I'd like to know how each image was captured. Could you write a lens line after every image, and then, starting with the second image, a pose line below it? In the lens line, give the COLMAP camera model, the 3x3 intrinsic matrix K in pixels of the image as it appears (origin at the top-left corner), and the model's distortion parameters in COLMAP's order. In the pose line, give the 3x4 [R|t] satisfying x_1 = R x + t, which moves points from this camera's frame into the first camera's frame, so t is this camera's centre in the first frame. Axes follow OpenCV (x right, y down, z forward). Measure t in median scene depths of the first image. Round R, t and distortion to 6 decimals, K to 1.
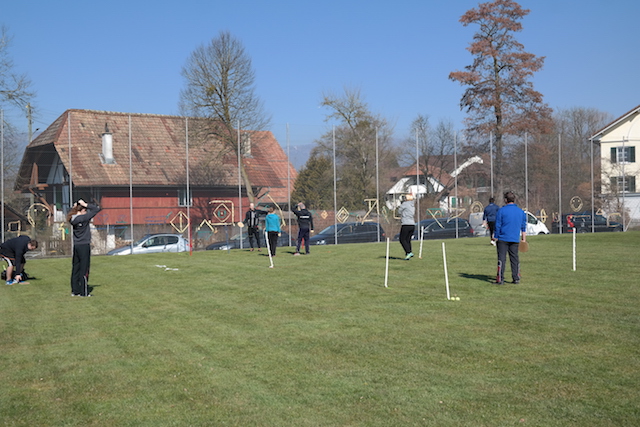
lens RADIAL K [[814.2, 0, 320.0], [0, 814.2, 213.5], [0, 0, 1]] dist [0.016876, 0.218150]
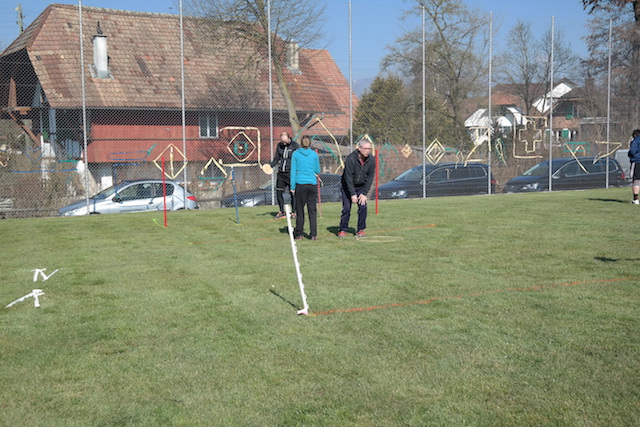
lens RADIAL K [[814.2, 0, 320.0], [0, 814.2, 213.5], [0, 0, 1]] dist [0.016876, 0.218150]
pose [[0.997454, 0.012226, -0.070256, -0.012691], [-0.006647, 0.996844, 0.079102, 0.000280], [0.071002, -0.078433, 0.994388, 0.277437]]
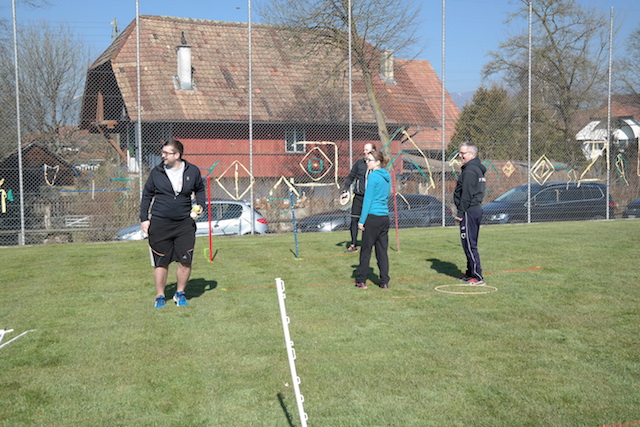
lens RADIAL K [[814.2, 0, 320.0], [0, 814.2, 213.5], [0, 0, 1]] dist [0.016876, 0.218150]
pose [[0.980578, 0.022413, -0.194842, -0.008698], [-0.010131, 0.997911, 0.063804, -0.001666], [0.195865, -0.060591, 0.978757, 0.332618]]
